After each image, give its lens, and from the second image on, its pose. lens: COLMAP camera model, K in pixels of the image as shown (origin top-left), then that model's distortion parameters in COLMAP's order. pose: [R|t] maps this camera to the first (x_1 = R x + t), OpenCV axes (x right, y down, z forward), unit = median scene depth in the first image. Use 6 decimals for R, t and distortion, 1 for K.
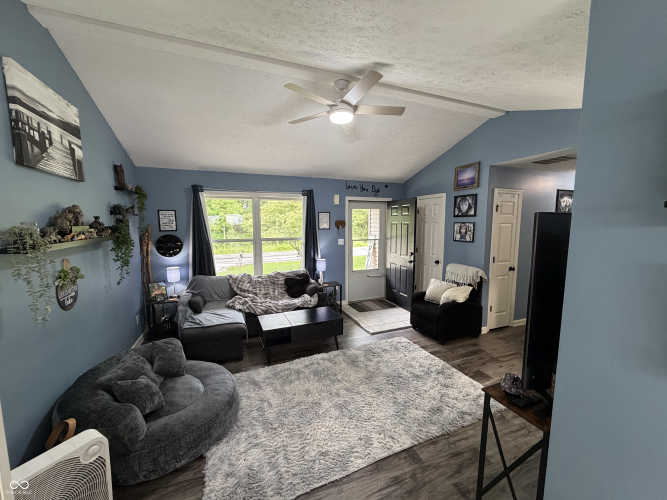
lens RADIAL K [[265.5, 0, 332.5], [0, 265.5, 250.5], [0, 0, 1]] dist [-0.002391, -0.000138]
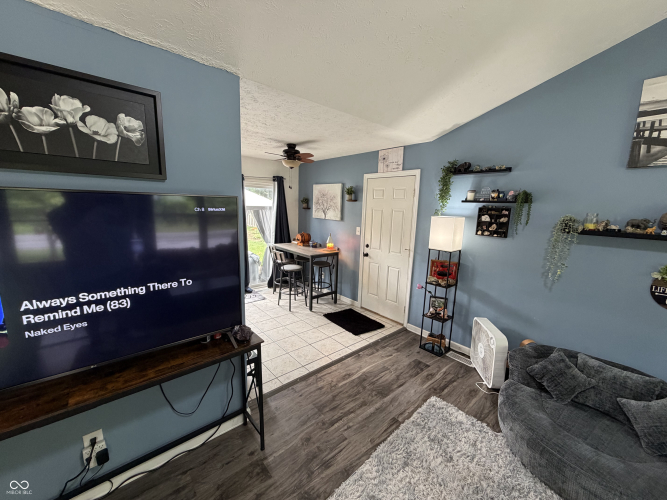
lens RADIAL K [[265.5, 0, 331.7], [0, 265.5, 251.5], [0, 0, 1]] dist [-0.002391, -0.000138]
pose [[-0.947692, 0.029087, -0.317858, 0.510840], [-0.062280, 0.959847, 0.273522, -0.184509], [0.313051, 0.279011, -0.907828, 1.662571]]
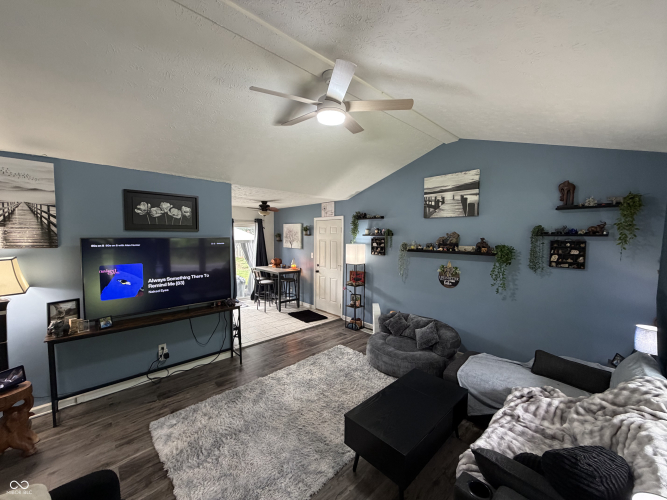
lens RADIAL K [[265.5, 0, 332.0], [0, 265.5, 251.7], [0, 0, 1]] dist [-0.002391, -0.000138]
pose [[-0.935195, 0.017073, -0.353722, 0.512373], [-0.043059, 0.985944, 0.161430, -0.351956], [0.351507, 0.166200, -0.921315, 2.853390]]
